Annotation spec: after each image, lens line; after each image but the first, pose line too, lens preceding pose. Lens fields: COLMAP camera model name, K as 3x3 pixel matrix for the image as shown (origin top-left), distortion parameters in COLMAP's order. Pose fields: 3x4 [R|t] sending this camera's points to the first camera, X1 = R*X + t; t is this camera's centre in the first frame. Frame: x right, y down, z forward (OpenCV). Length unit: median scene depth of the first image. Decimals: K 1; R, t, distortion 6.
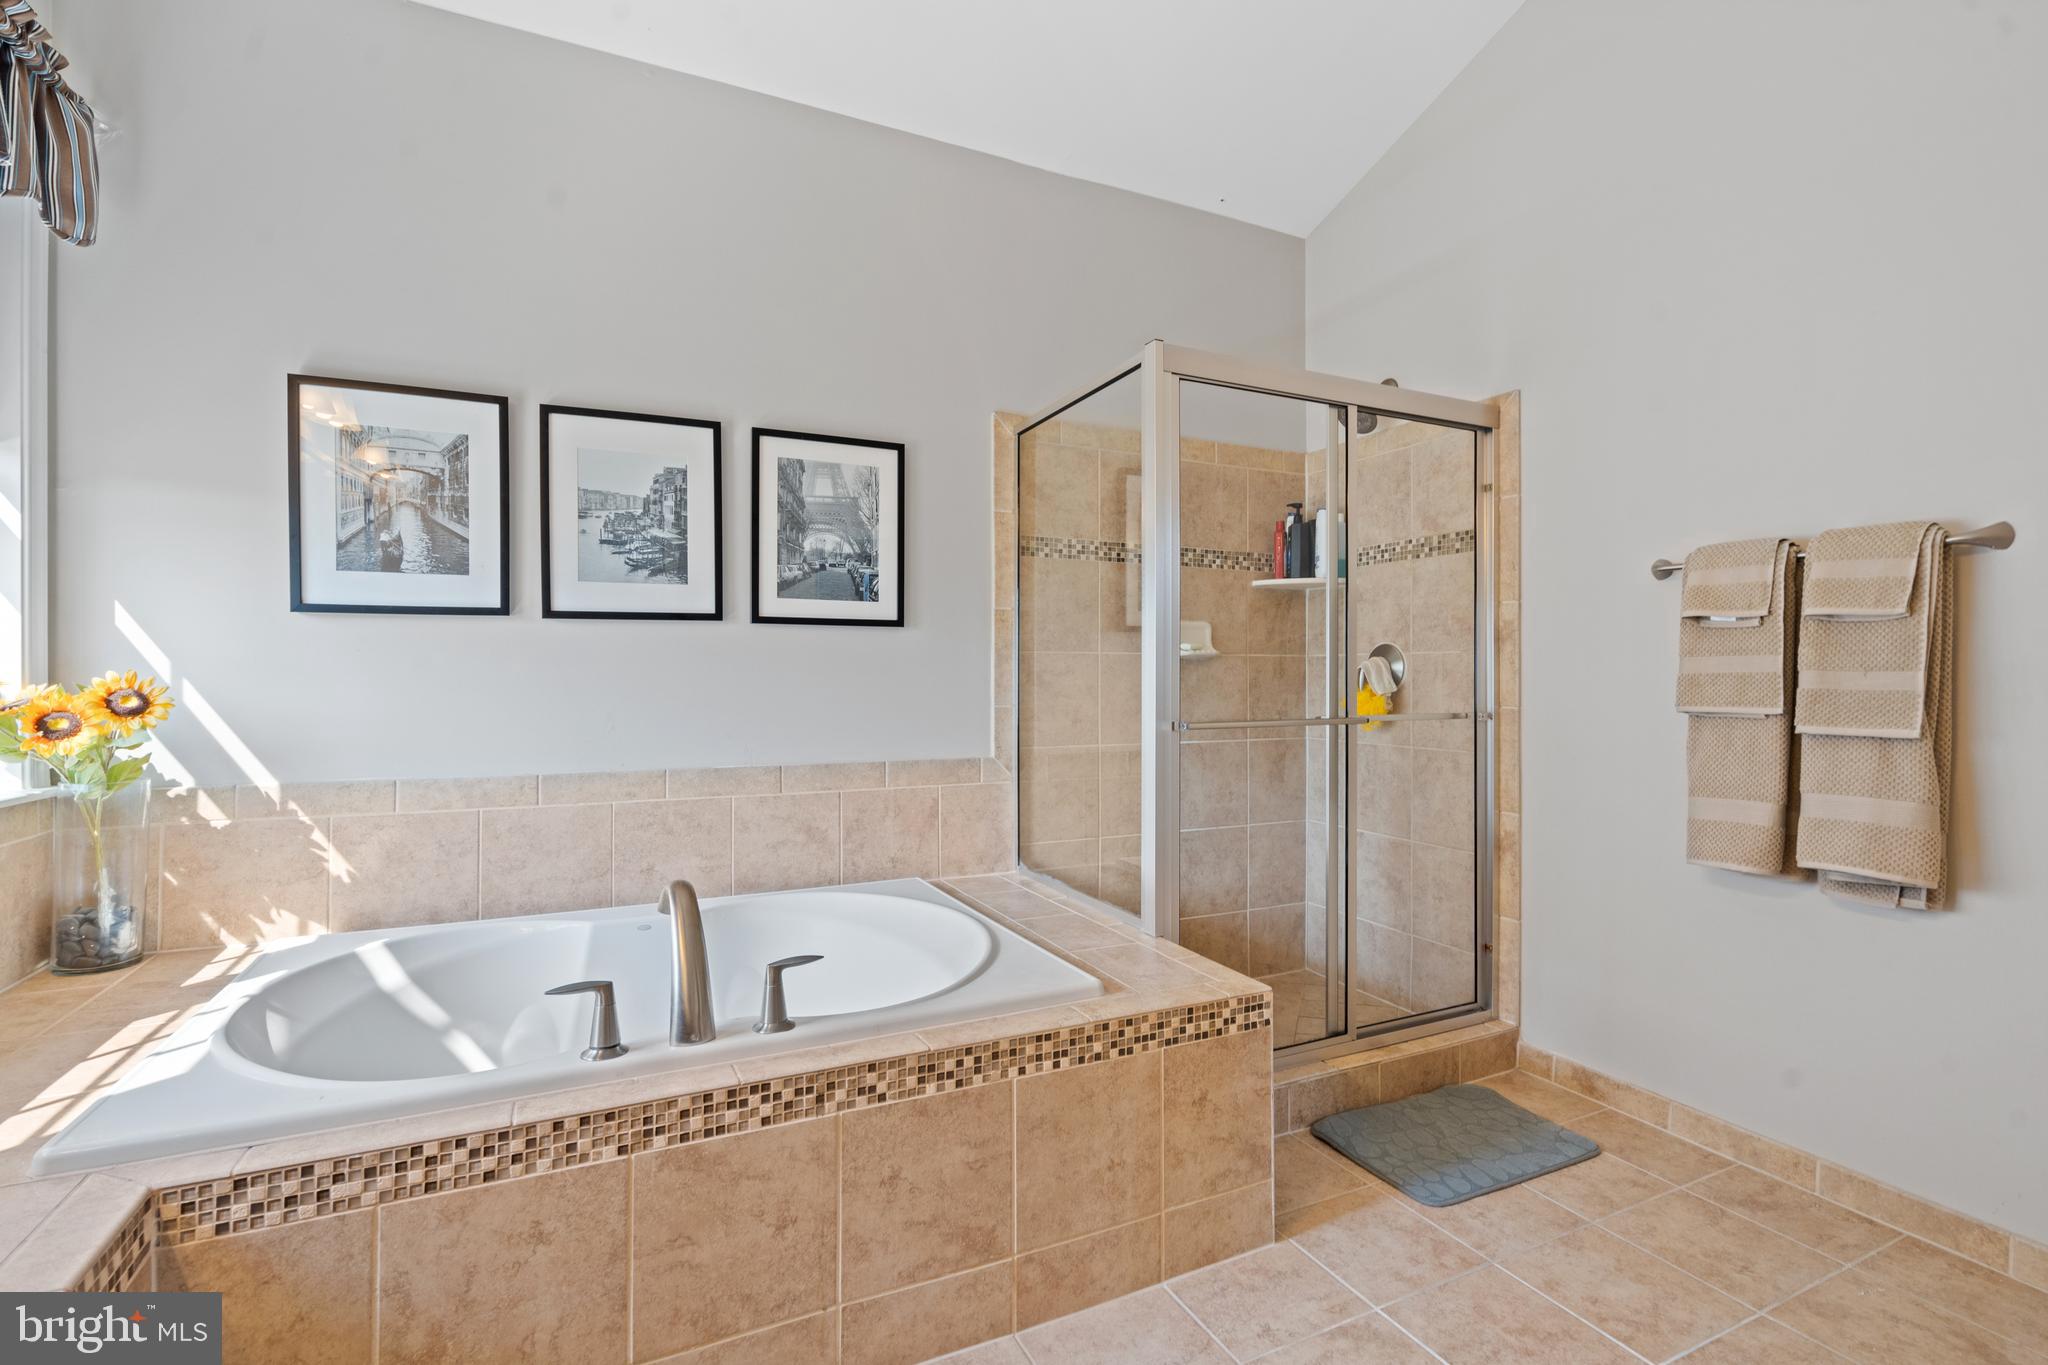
lens RADIAL K [[942.3, 0, 1030.3], [0, 942.3, 676.7], [0, 0, 1]] dist [-0.000360, 0.001024]
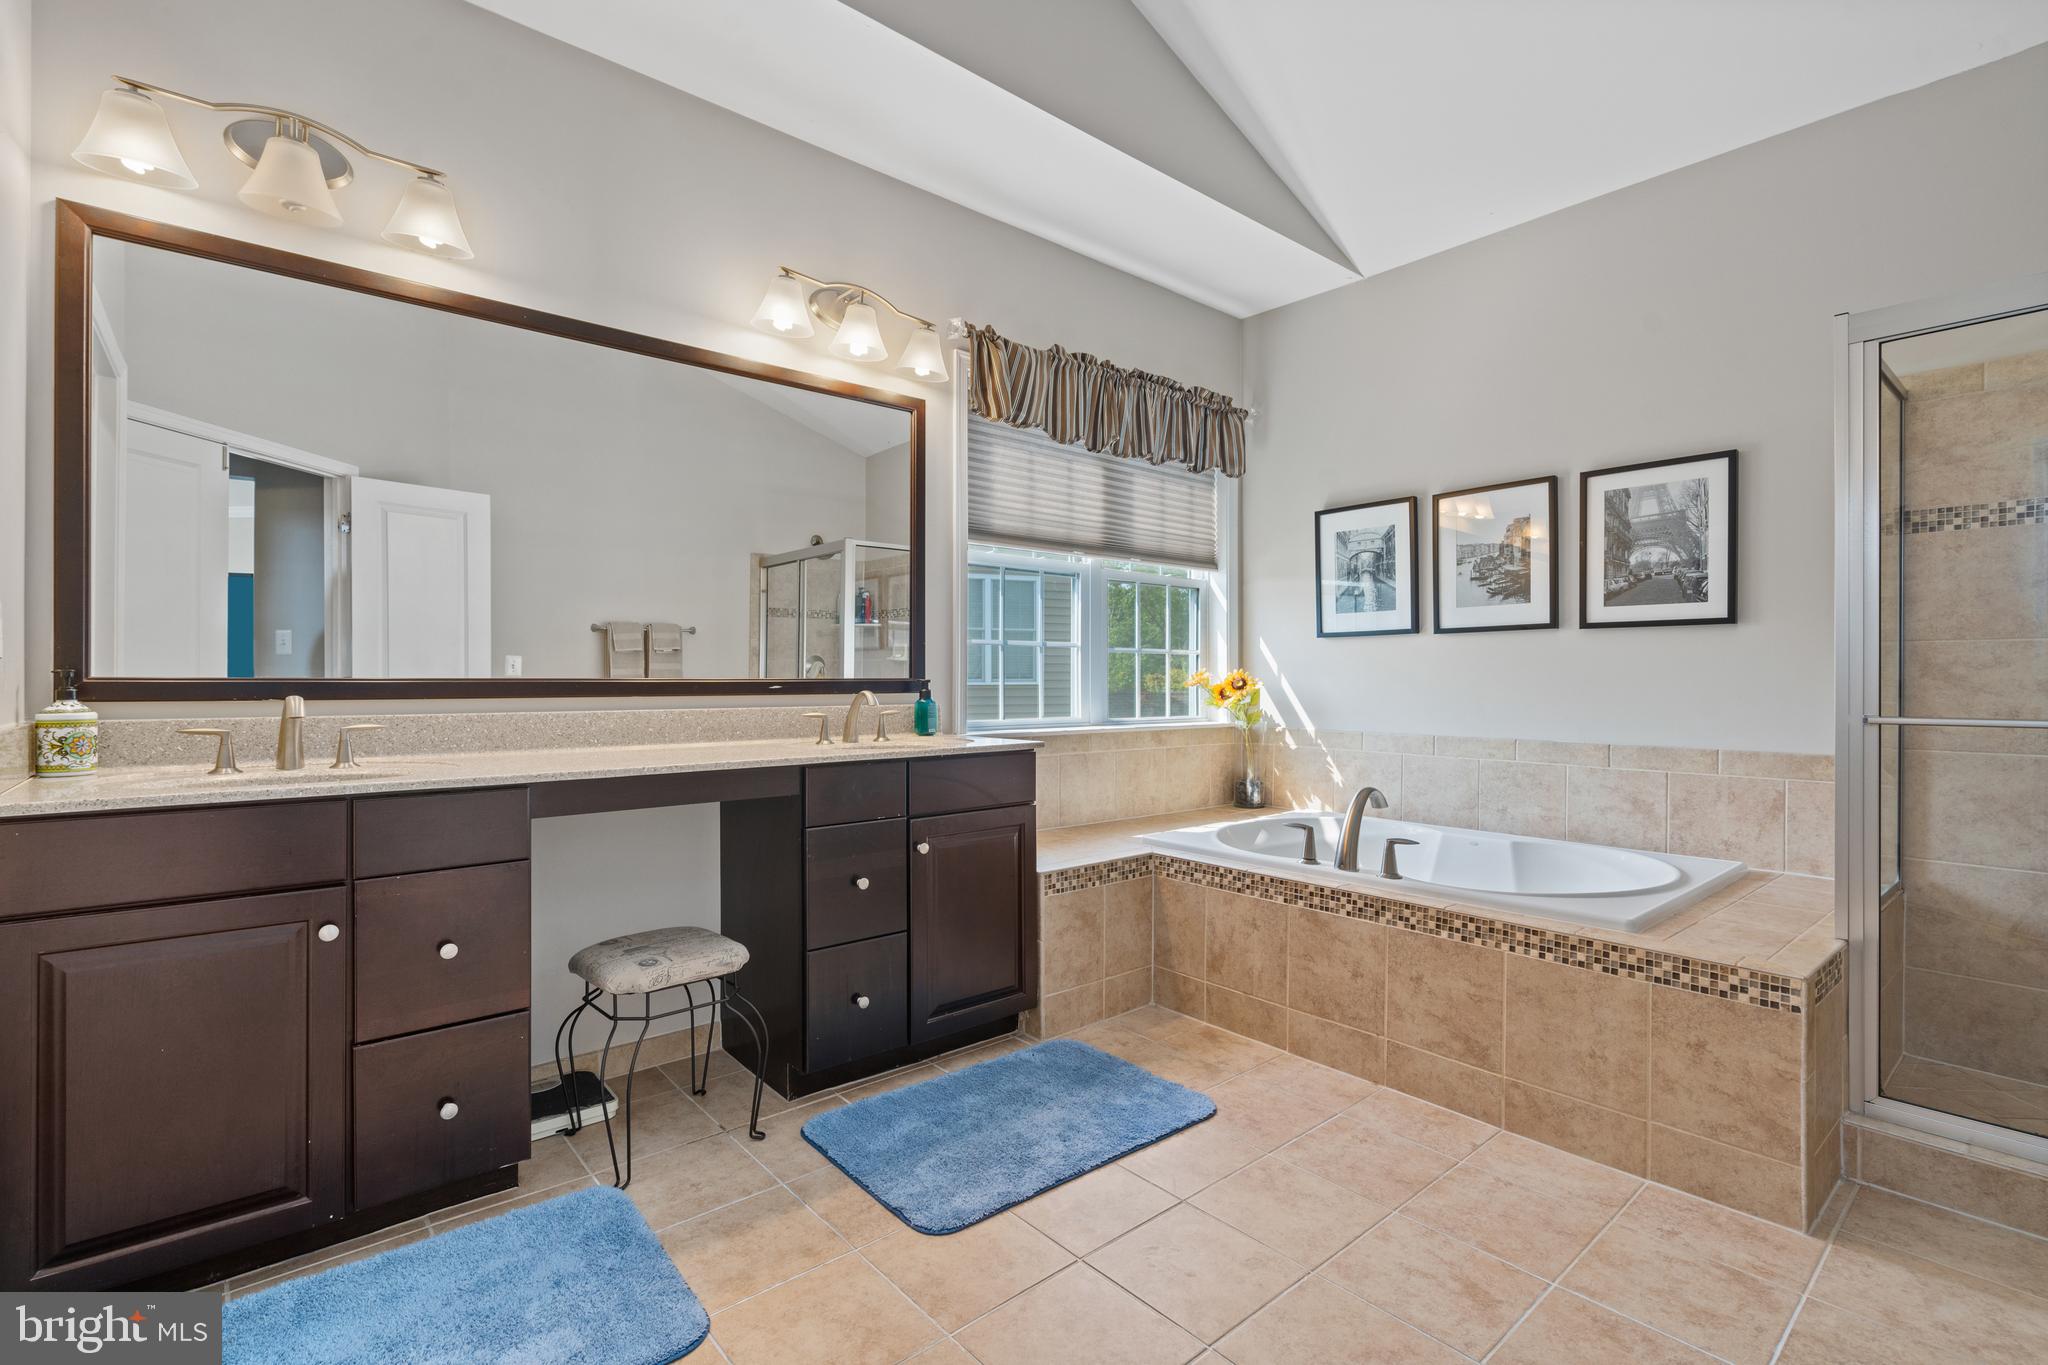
lens RADIAL K [[942.3, 0, 1030.3], [0, 942.3, 676.7], [0, 0, 1]] dist [-0.000360, 0.001024]
pose [[0.263100, -0.001081, -0.964768, 0.945006], [-0.001436, 0.999998, -0.001512, 0.013323], [0.964768, 0.001783, 0.263097, -0.051119]]
